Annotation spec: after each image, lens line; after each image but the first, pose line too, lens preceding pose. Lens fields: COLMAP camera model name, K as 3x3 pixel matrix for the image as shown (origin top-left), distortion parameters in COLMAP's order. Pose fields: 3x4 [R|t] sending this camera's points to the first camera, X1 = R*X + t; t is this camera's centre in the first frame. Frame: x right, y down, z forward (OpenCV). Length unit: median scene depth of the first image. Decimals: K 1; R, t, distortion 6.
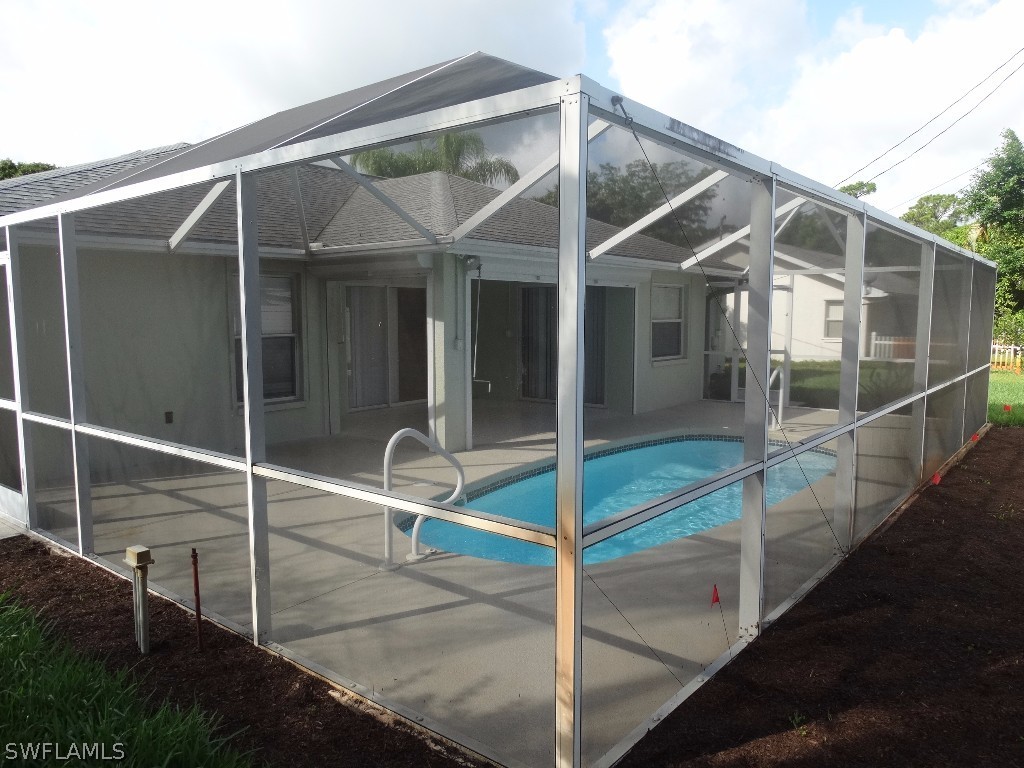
lens RADIAL K [[732.4, 0, 513.3], [0, 732.4, 389.3], [0, 0, 1]] dist [0.010803, 0.009775]
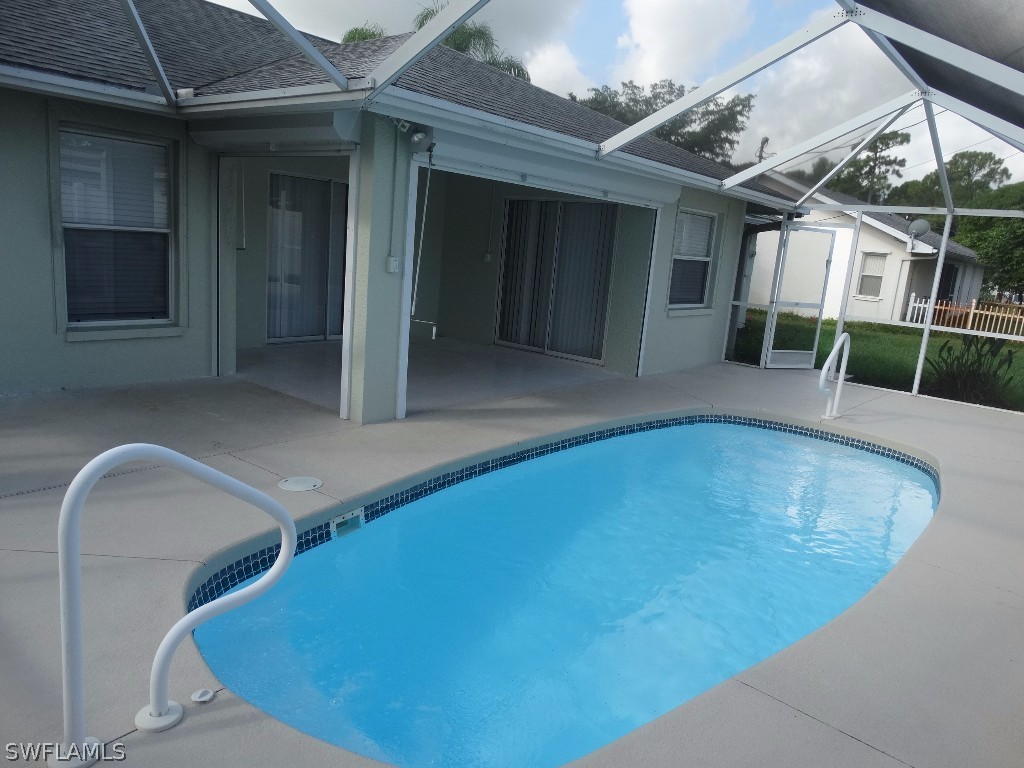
lens RADIAL K [[732.4, 0, 513.1], [0, 732.4, 377.7], [0, 0, 1]] dist [0.010803, 0.009775]
pose [[0.996519, 0.083081, 0.006861, 0.027607], [-0.083364, 0.993321, 0.079769, -0.014600], [-0.000188, -0.080063, 0.996790, 0.229227]]
